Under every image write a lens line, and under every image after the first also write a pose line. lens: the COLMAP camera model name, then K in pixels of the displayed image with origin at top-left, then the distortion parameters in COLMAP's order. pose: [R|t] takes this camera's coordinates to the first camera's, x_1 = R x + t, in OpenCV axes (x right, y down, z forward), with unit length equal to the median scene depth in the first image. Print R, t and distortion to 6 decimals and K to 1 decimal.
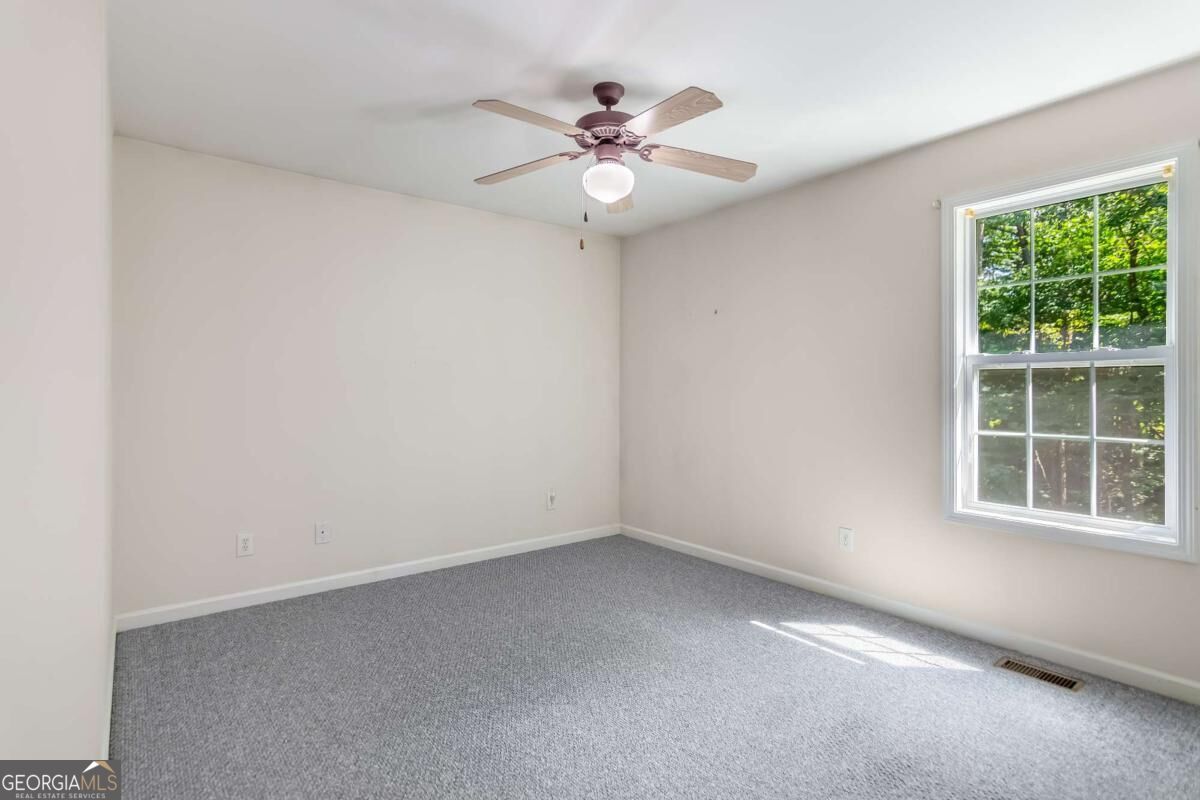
lens RADIAL K [[598.4, 0, 597.1], [0, 598.4, 390.4], [0, 0, 1]] dist [0.002909, 0.000826]
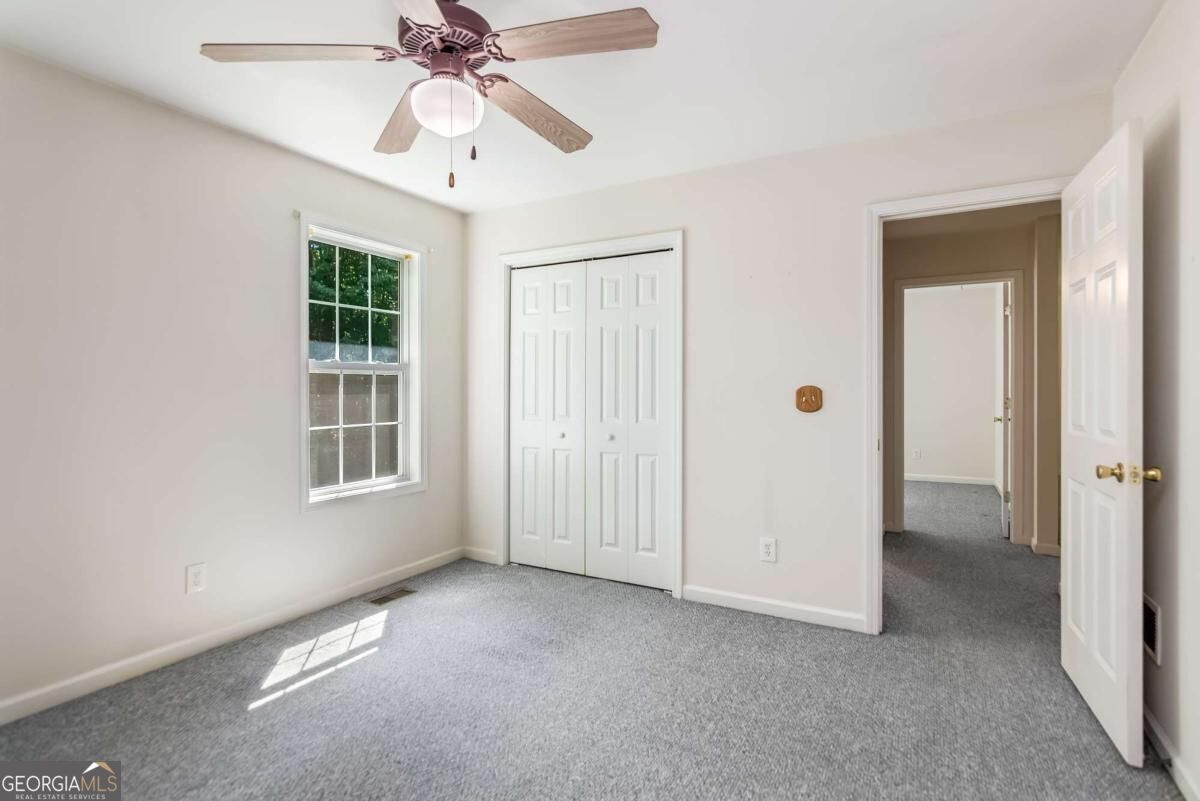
lens RADIAL K [[598.4, 0, 597.1], [0, 598.4, 390.9], [0, 0, 1]] dist [0.002909, 0.000826]
pose [[-0.394166, -0.000492, 0.919039, -0.681081], [0.000706, 0.999999, 0.000838, -0.001482], [-0.919039, 0.000980, -0.394165, 1.052473]]
